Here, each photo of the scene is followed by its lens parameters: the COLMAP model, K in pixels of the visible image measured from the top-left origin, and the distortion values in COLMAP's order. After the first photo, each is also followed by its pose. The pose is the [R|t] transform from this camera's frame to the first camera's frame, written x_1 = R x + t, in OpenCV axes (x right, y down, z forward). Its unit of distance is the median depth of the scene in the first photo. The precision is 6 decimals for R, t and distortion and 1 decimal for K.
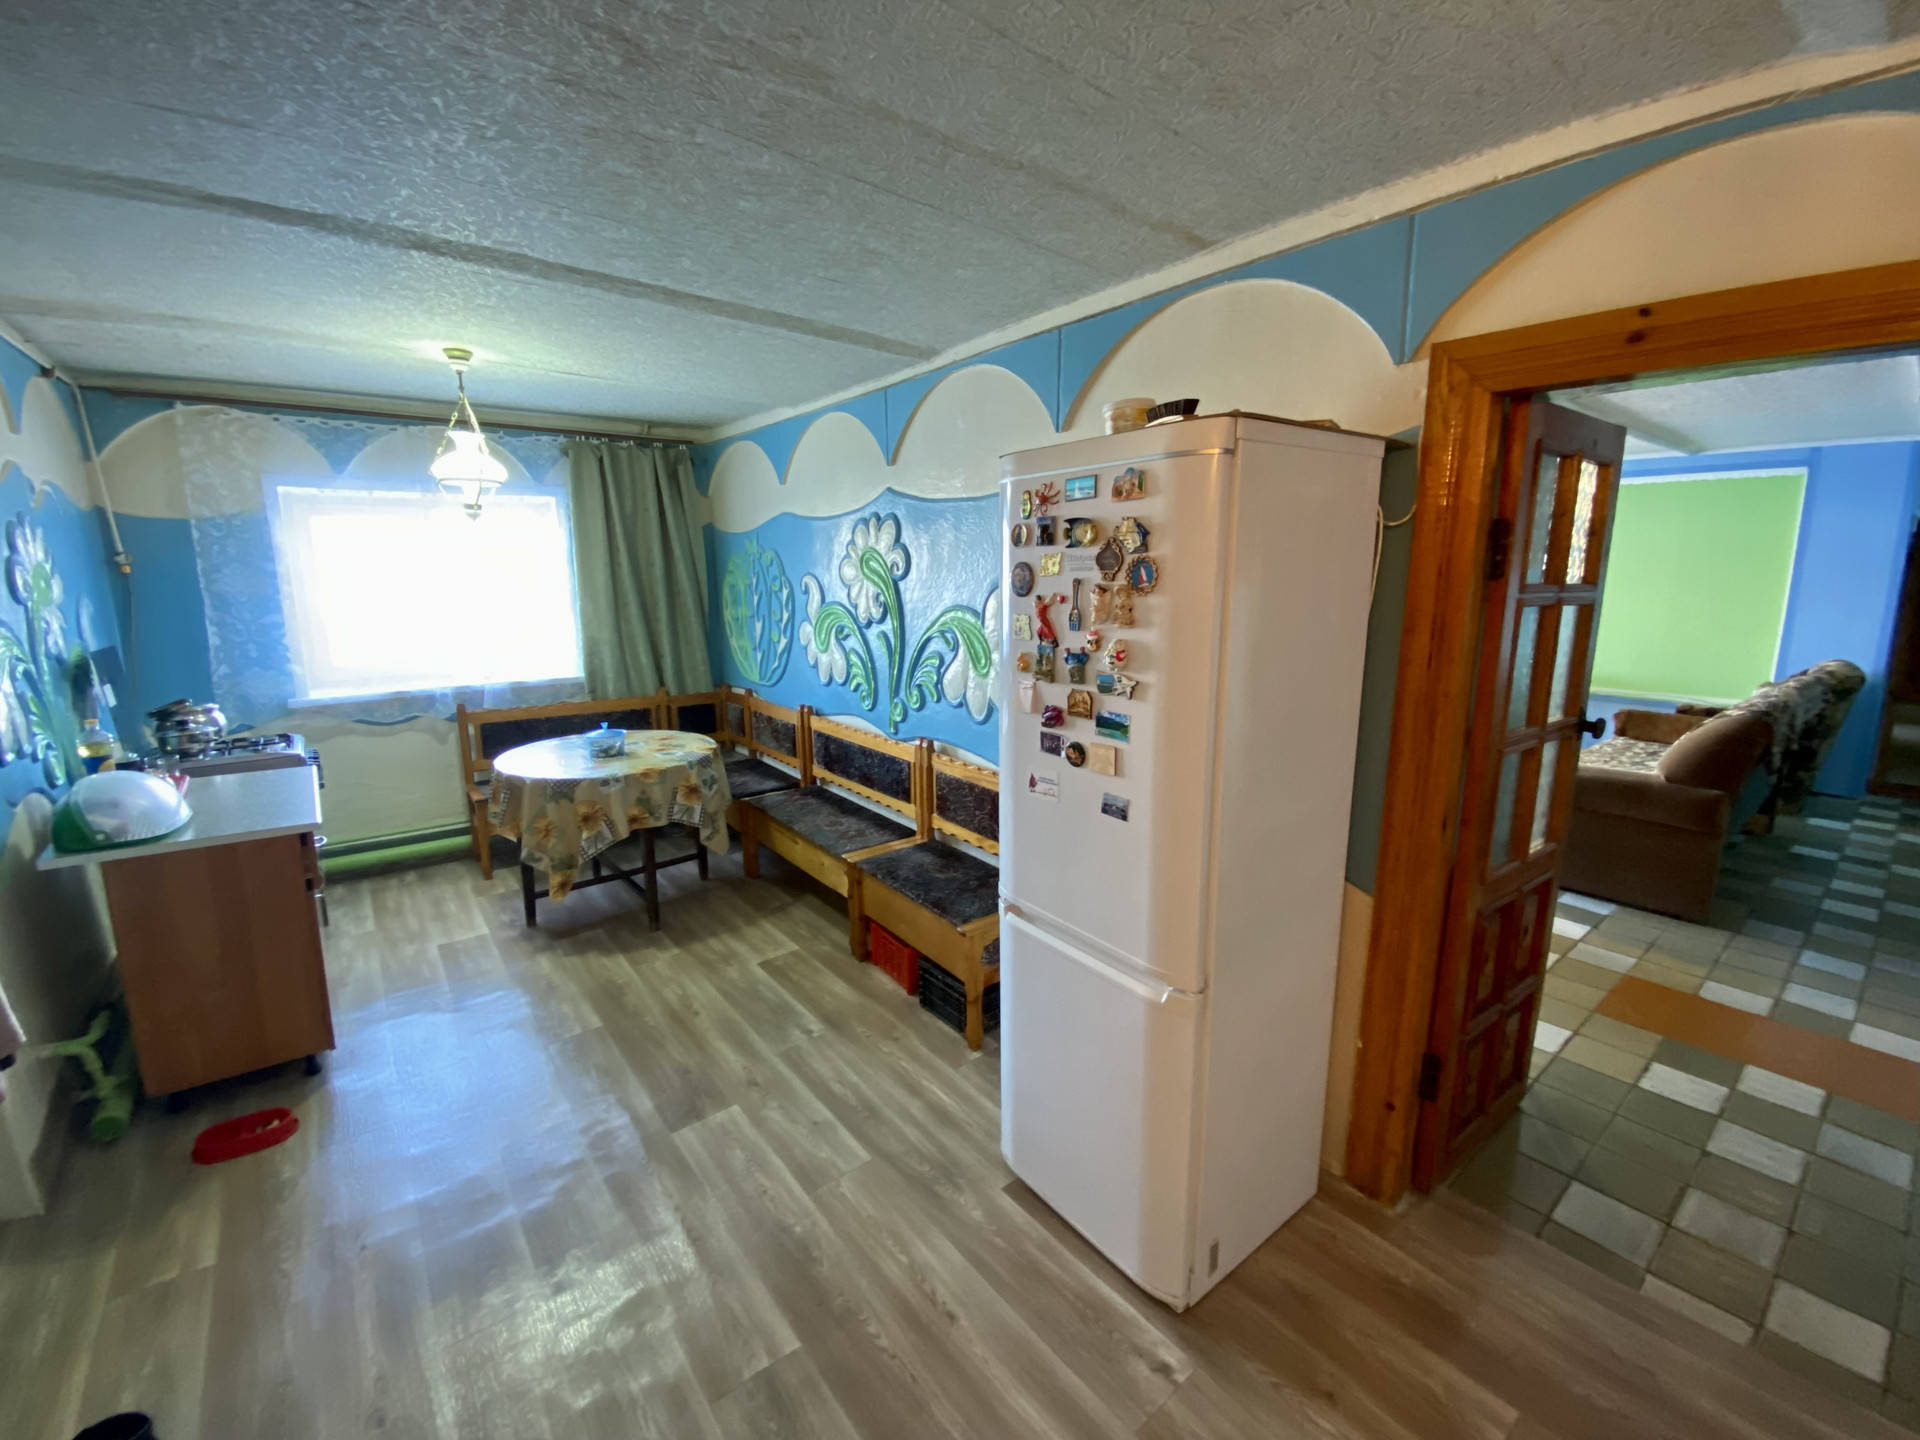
lens RADIAL K [[785.1, 0, 951.7], [0, 785.1, 715.0], [0, 0, 1]] dist [0.024861, -0.022369]
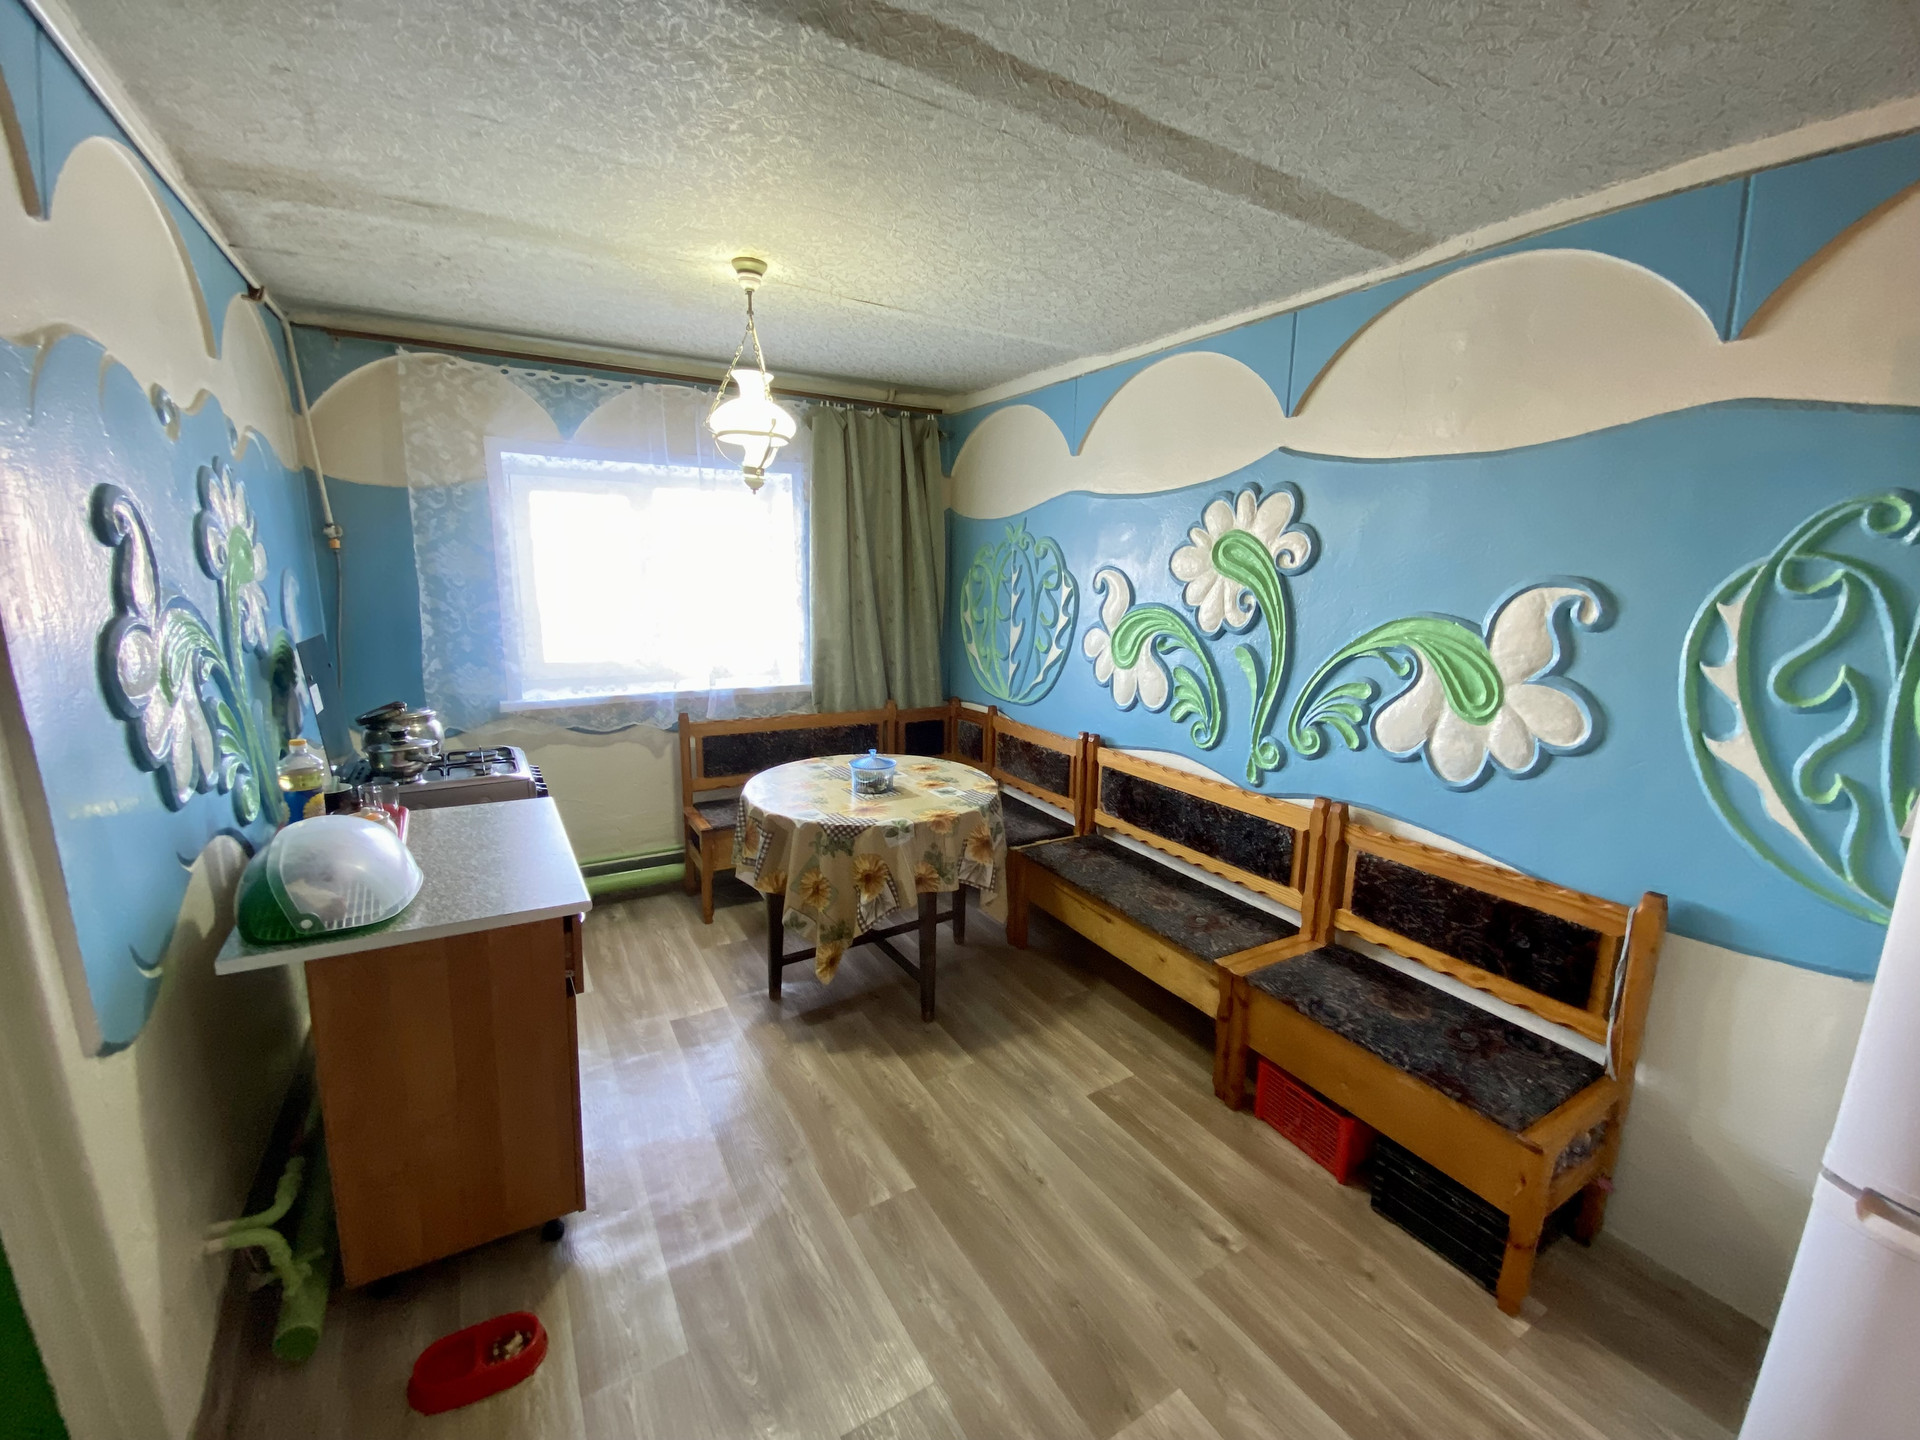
lens RADIAL K [[785.1, 0, 951.7], [0, 785.1, 715.0], [0, 0, 1]] dist [0.024861, -0.022369]
pose [[0.991008, 0.043560, -0.126510, -0.275365], [-0.044065, 0.999028, -0.001194, -0.028973], [0.126335, 0.006758, 0.991965, 0.236986]]
